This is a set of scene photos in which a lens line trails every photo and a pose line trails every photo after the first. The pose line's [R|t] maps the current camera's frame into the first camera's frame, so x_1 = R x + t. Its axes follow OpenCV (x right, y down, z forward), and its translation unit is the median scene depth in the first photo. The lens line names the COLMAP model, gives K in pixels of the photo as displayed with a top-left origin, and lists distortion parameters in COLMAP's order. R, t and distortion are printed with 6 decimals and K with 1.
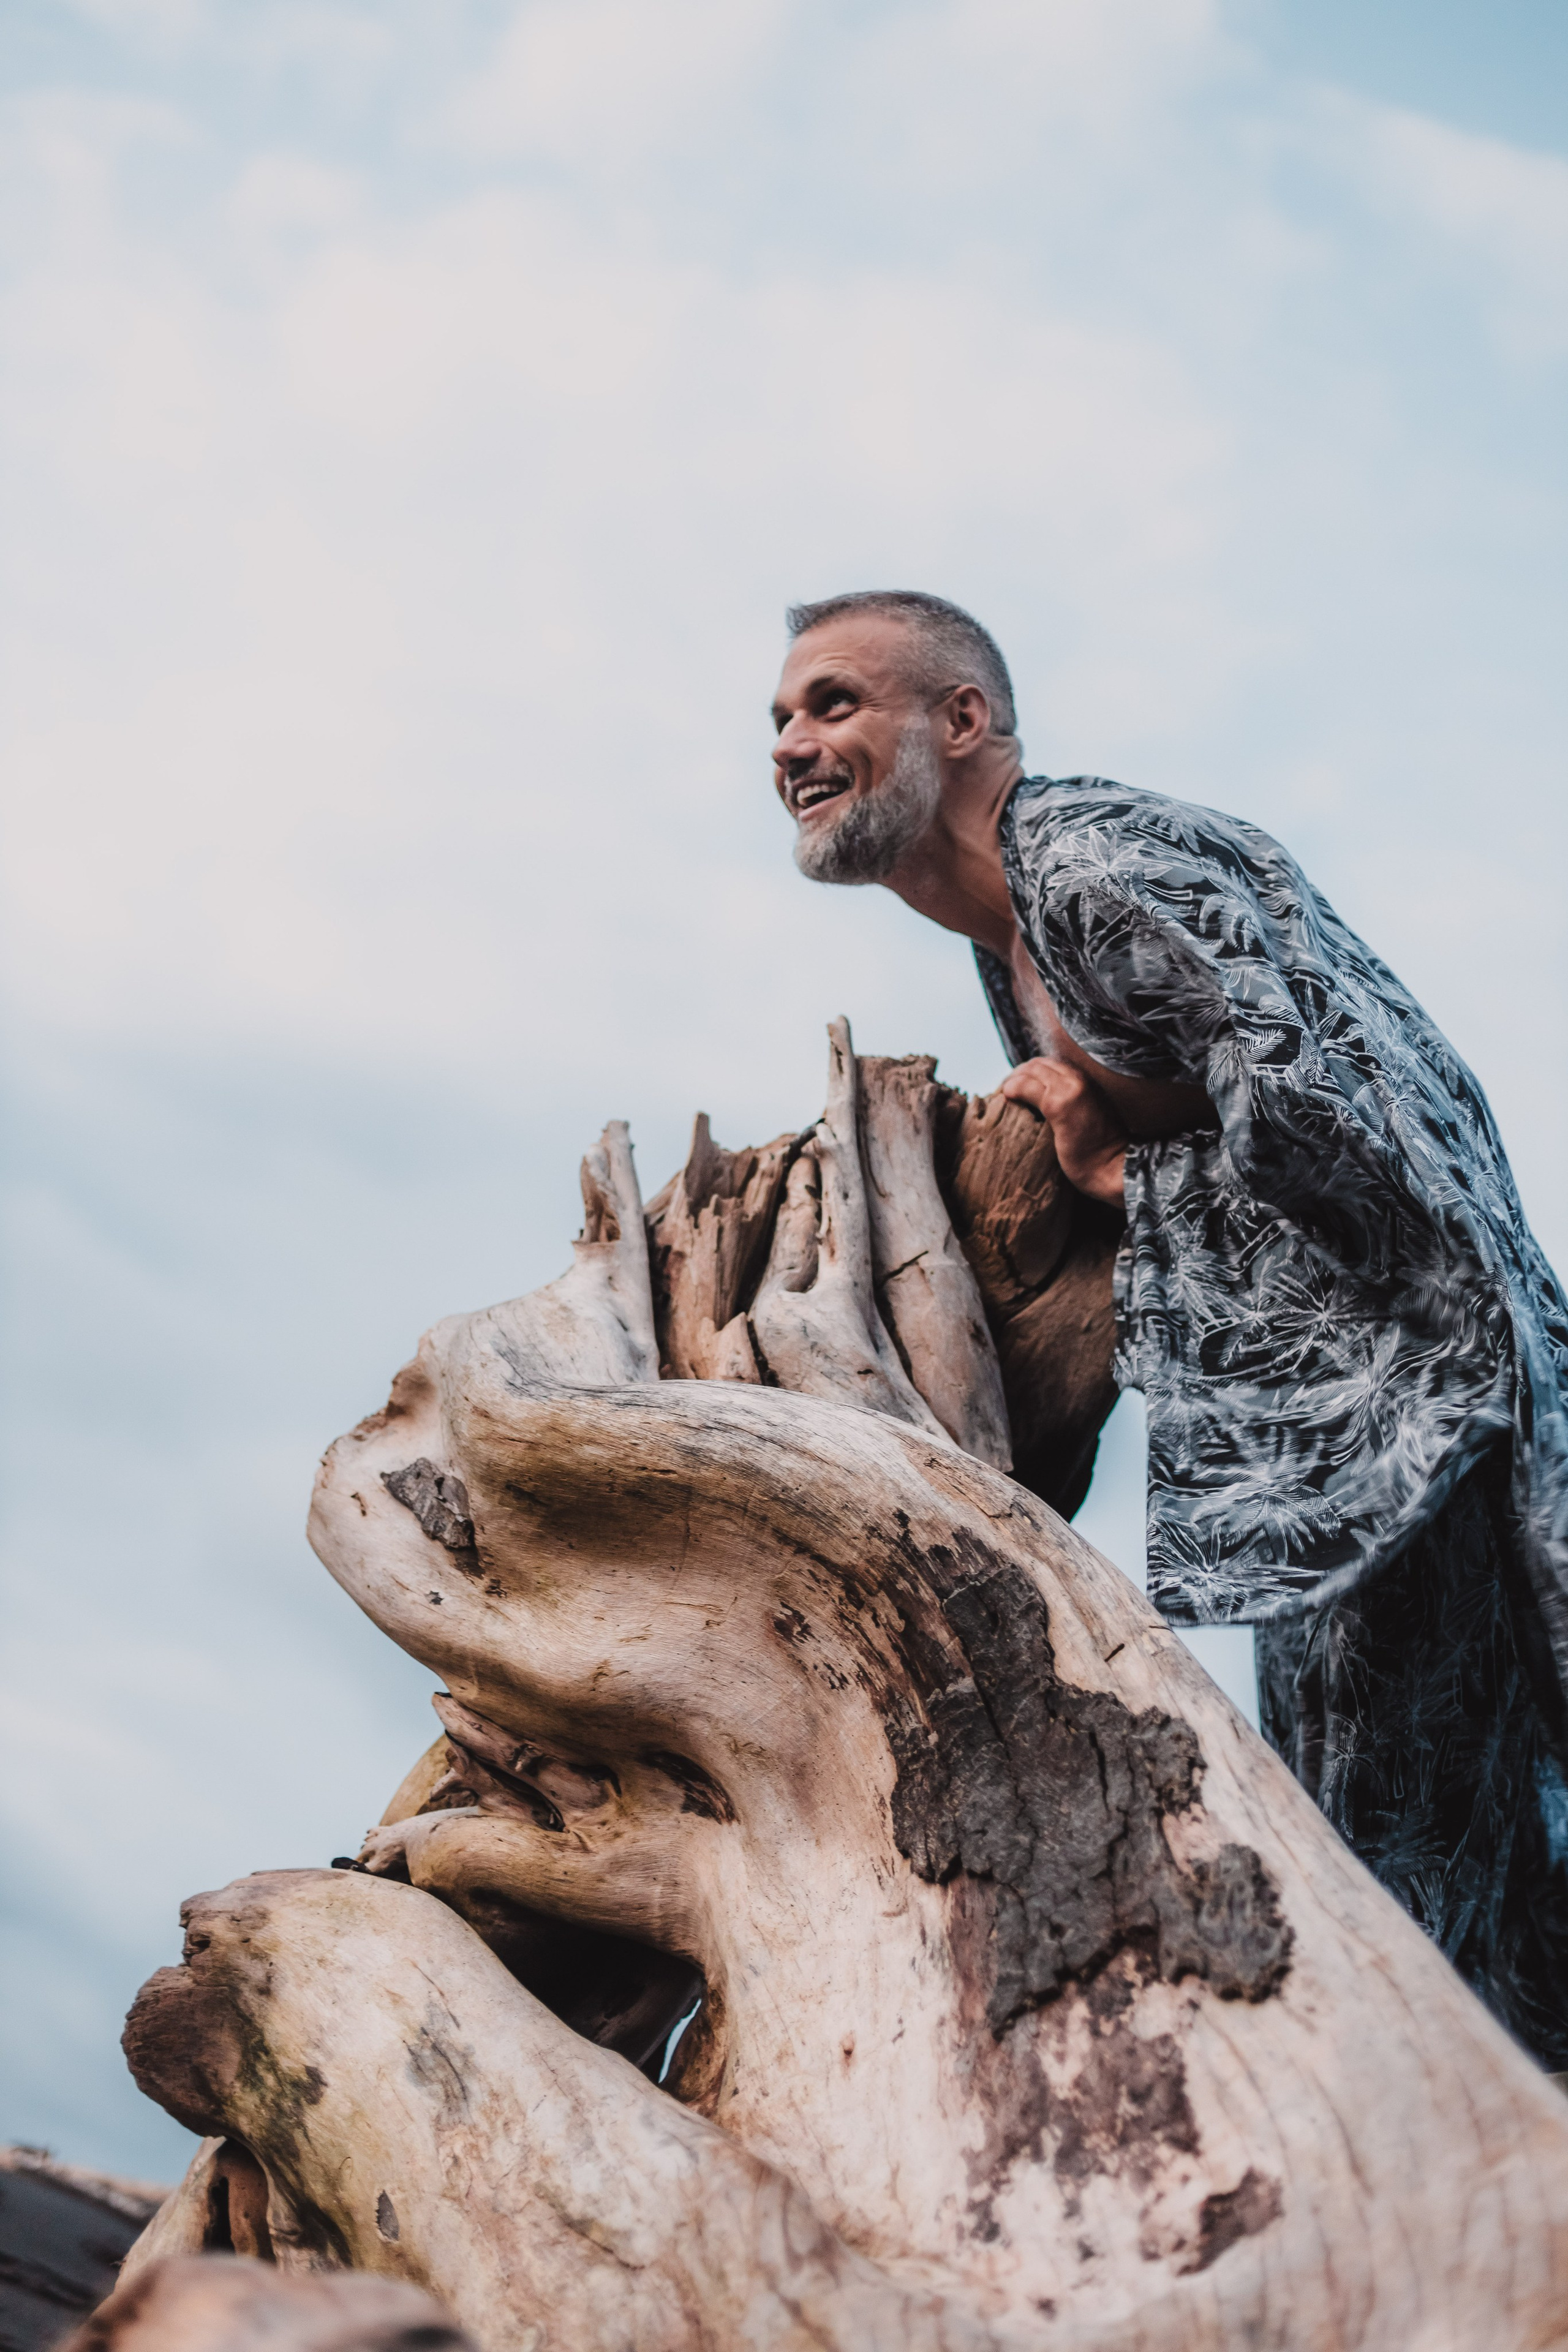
lens RADIAL K [[3431.1, 0, 784.0], [0, 3431.1, 1176.0], [0, 0, 1]] dist [0.006155, -0.100377]
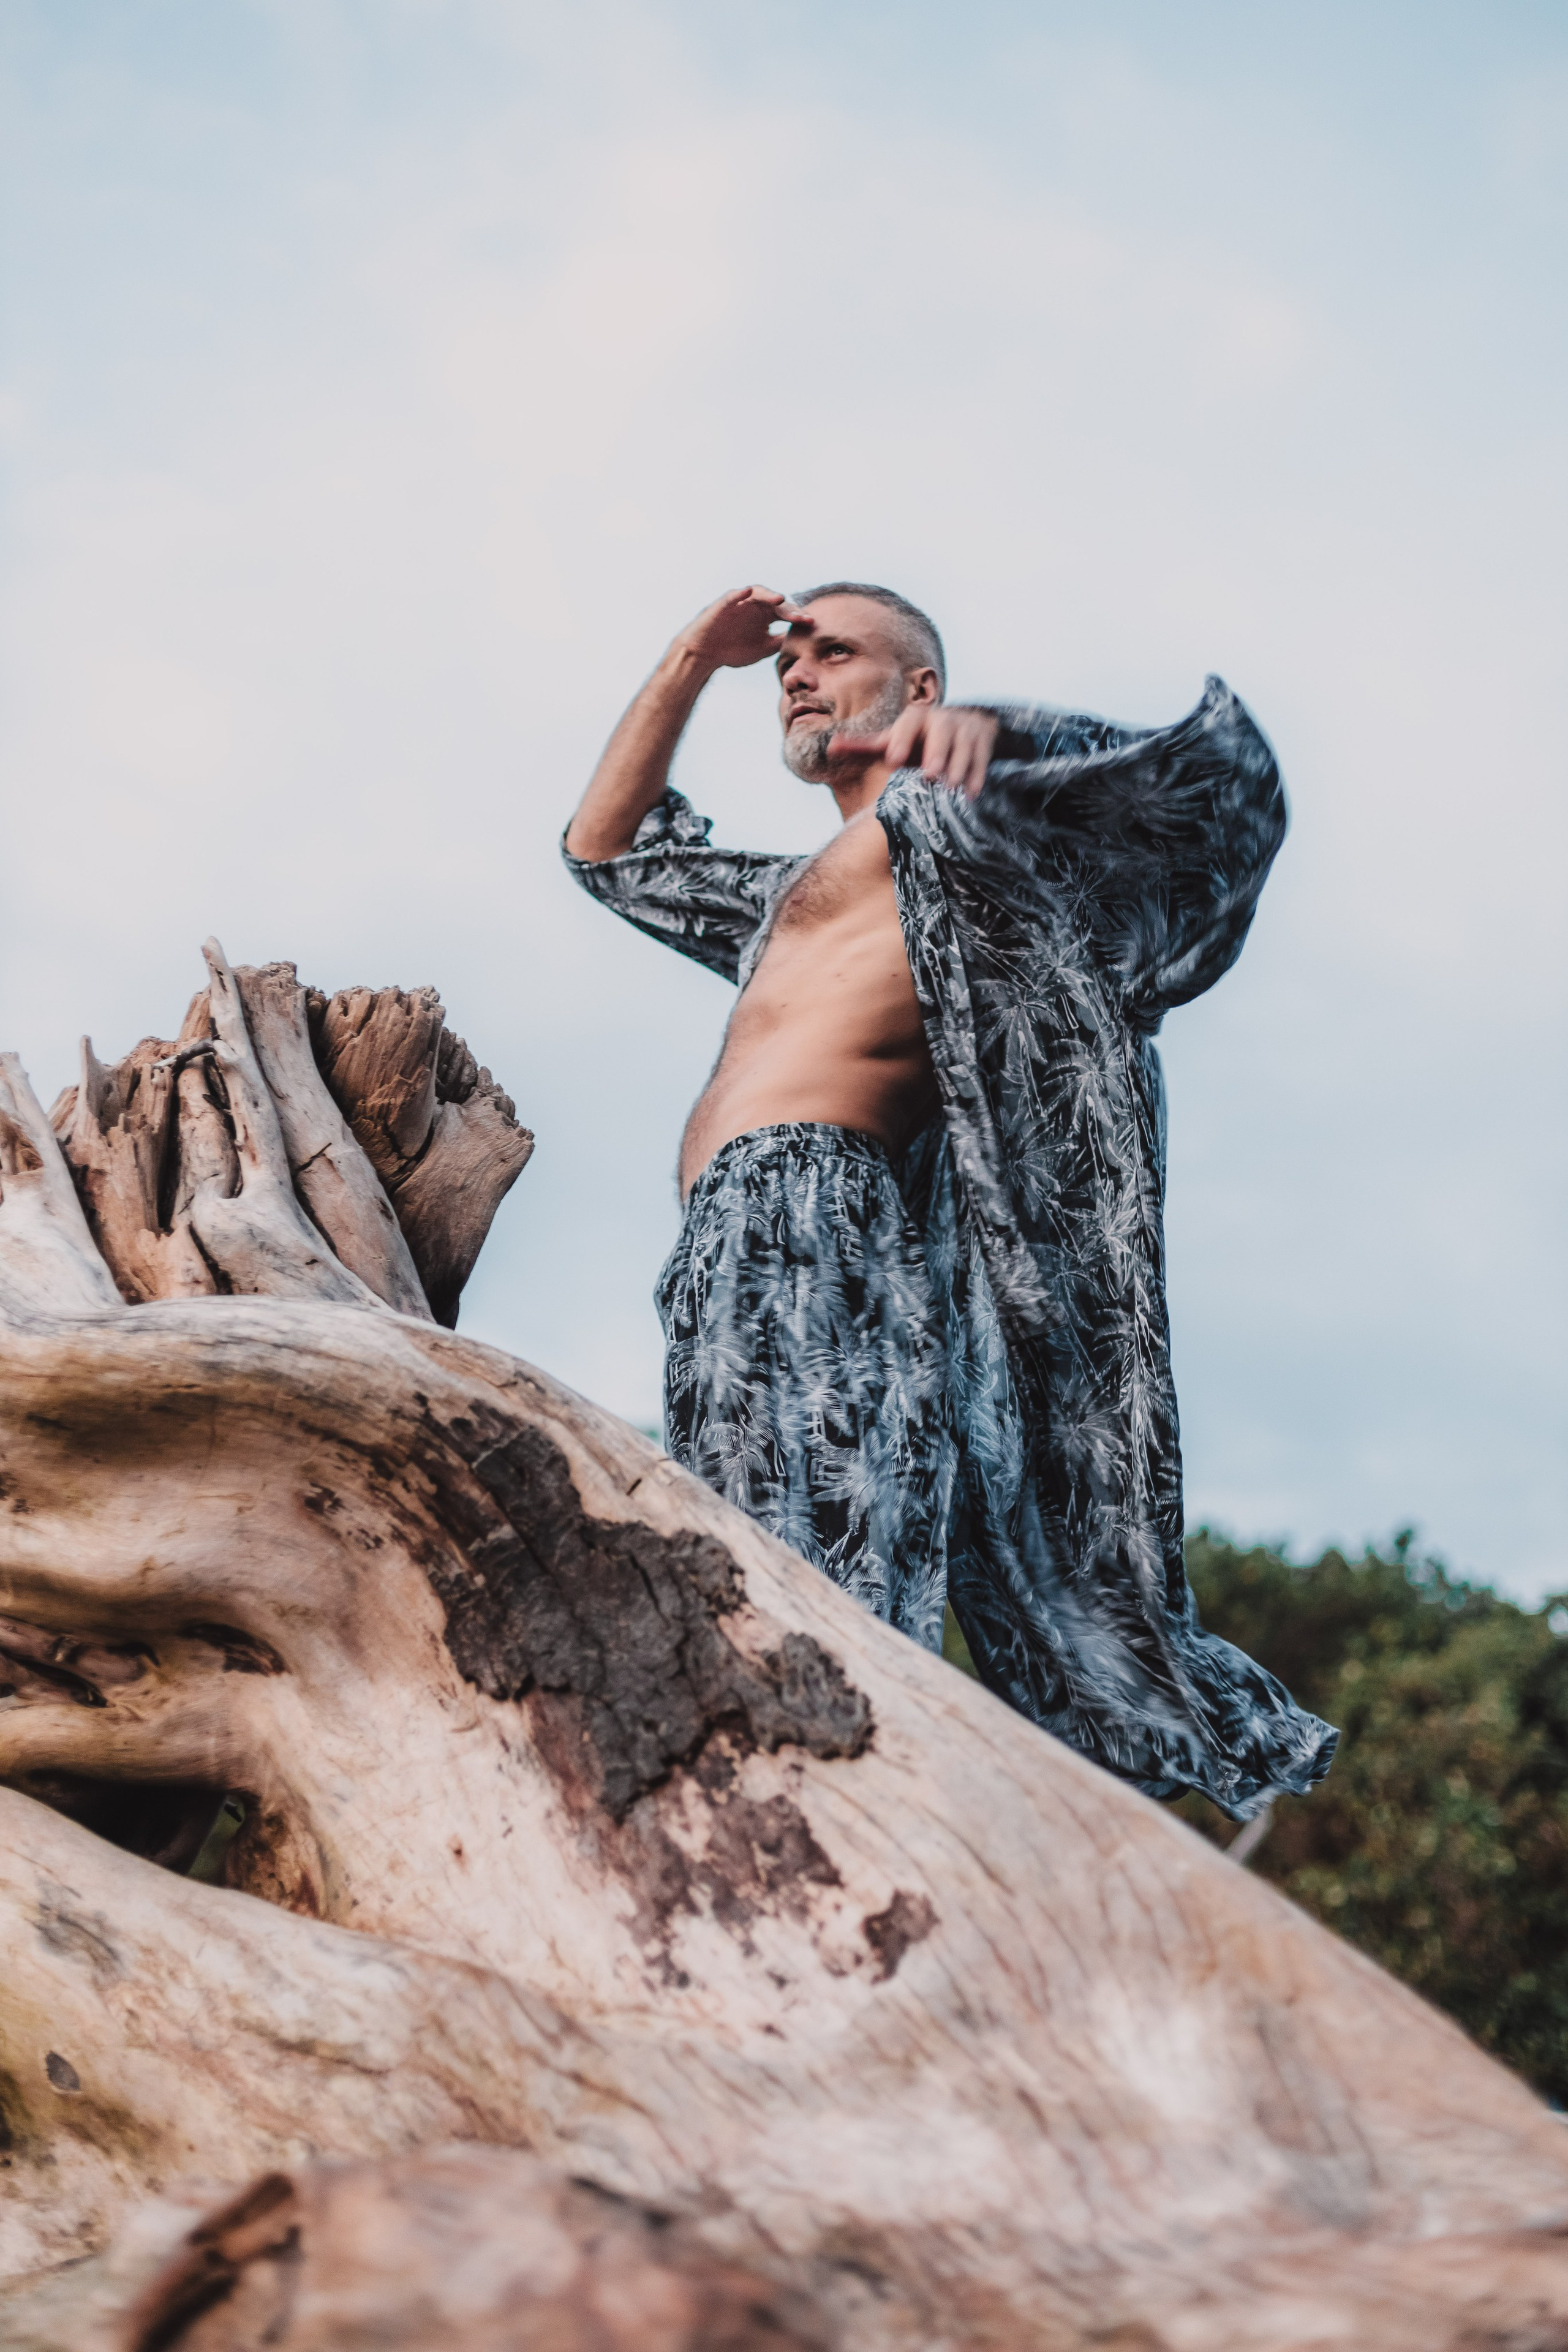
lens RADIAL K [[3431.1, 0, 784.0], [0, 3431.1, 1176.0], [0, 0, 1]] dist [0.006155, -0.100377]
pose [[0.918969, -0.140079, 0.368610, -0.269360], [0.094347, 0.985734, 0.139384, -0.124778], [-0.382876, -0.093313, 0.919075, -0.110526]]
